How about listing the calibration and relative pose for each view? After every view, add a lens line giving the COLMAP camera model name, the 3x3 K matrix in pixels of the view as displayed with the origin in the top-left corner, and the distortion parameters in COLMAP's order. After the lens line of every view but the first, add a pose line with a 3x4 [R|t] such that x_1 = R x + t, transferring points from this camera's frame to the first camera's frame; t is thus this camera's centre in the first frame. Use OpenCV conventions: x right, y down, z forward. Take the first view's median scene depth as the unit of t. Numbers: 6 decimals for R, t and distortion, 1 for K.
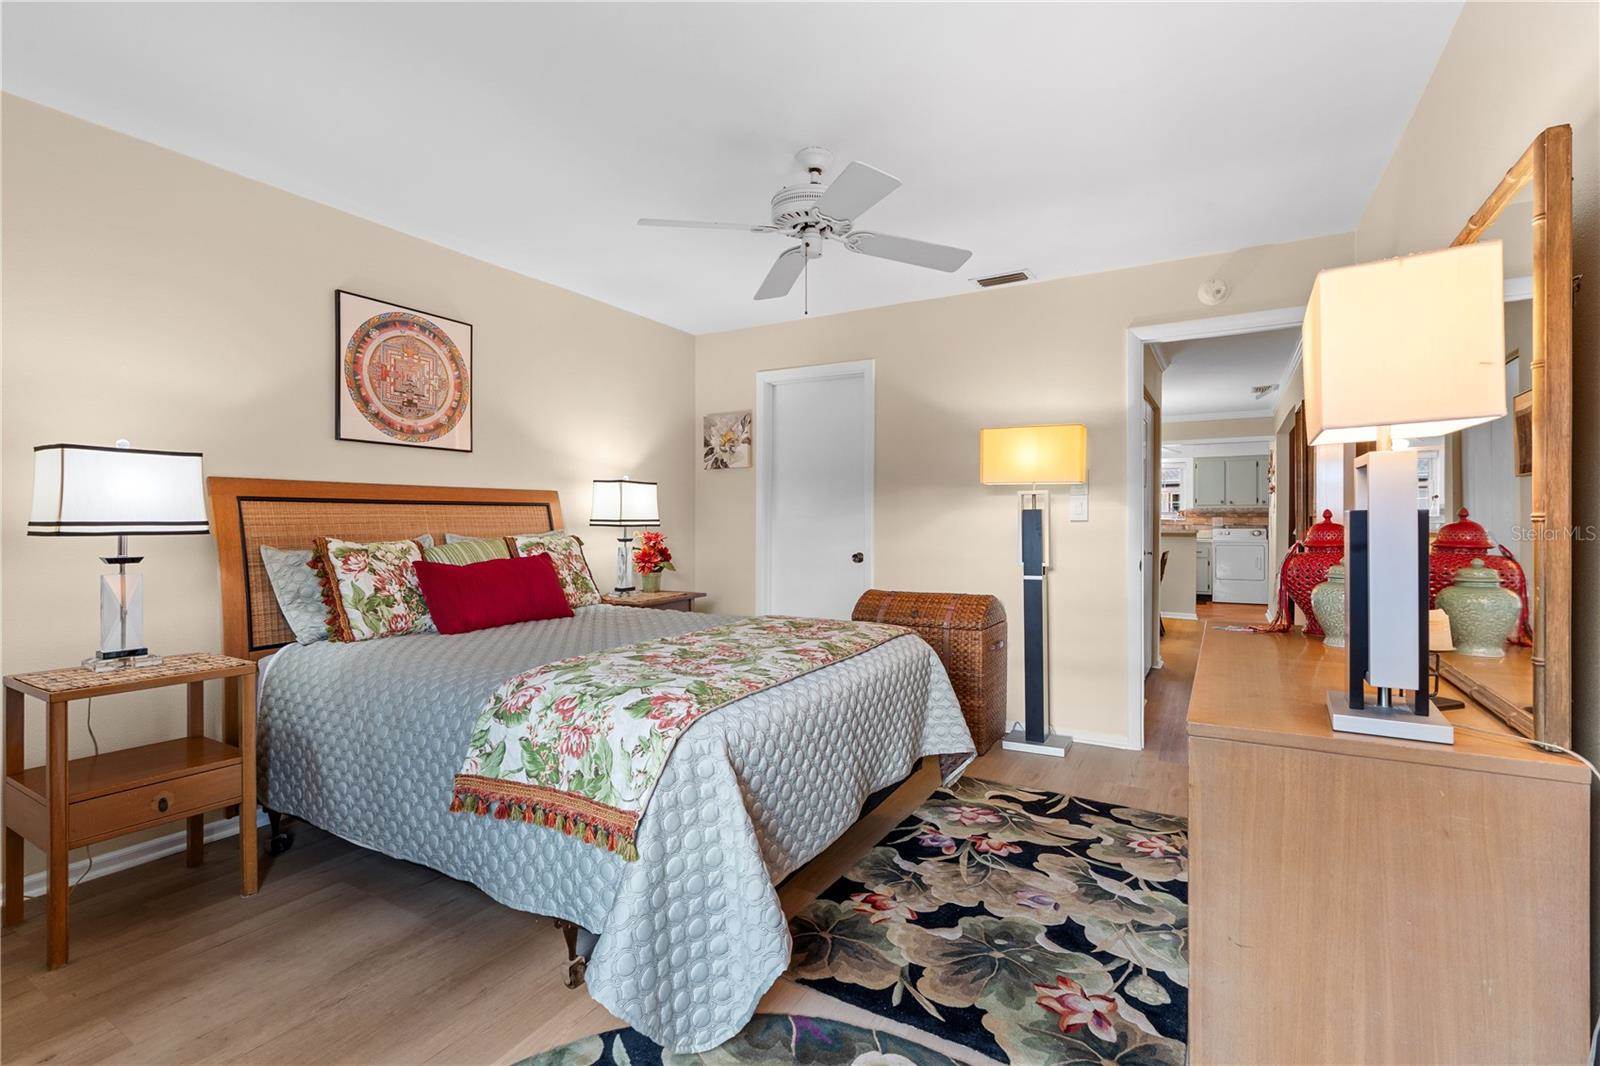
lens RADIAL K [[724.5, 0, 810.1], [0, 724.5, 523.8], [0, 0, 1]] dist [-0.022339, 0.000290]
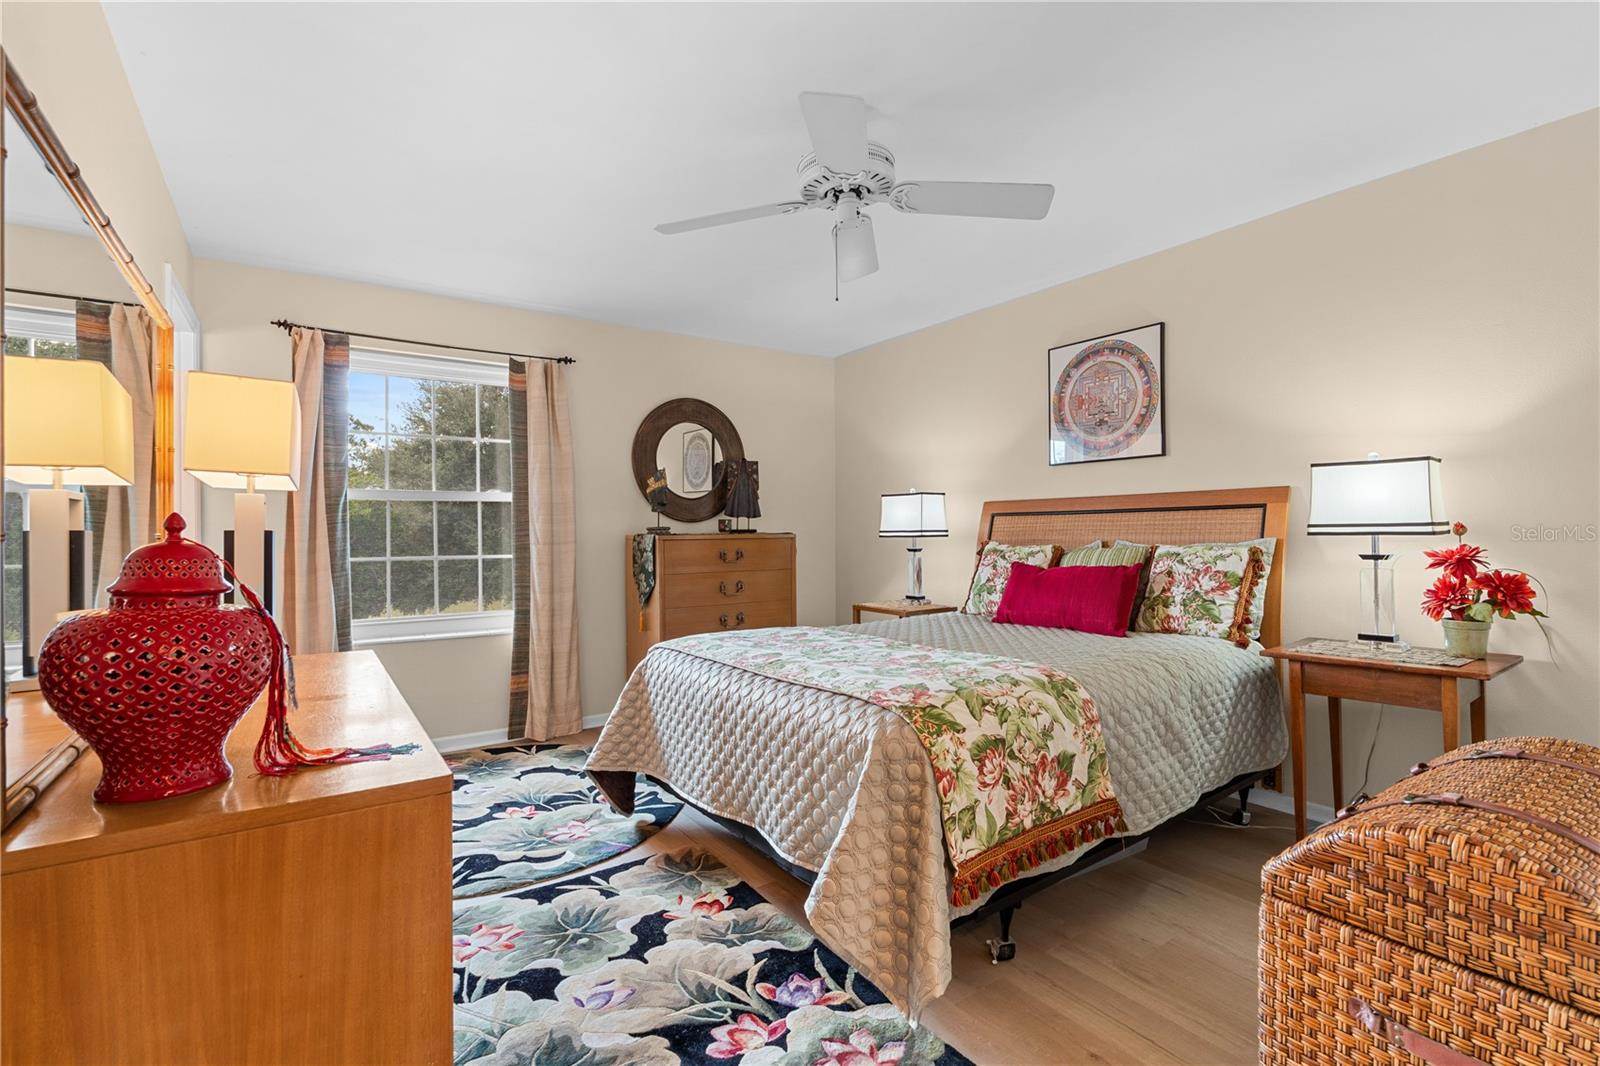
lens RADIAL K [[724.5, 0, 811.2], [0, 724.5, 531.7], [0, 0, 1]] dist [-0.022339, 0.000290]
pose [[-0.420425, 0.011825, -0.907250, 0.804312], [0.011638, 0.999903, 0.007639, -0.014251], [0.907253, -0.007347, -0.420522, 1.315162]]
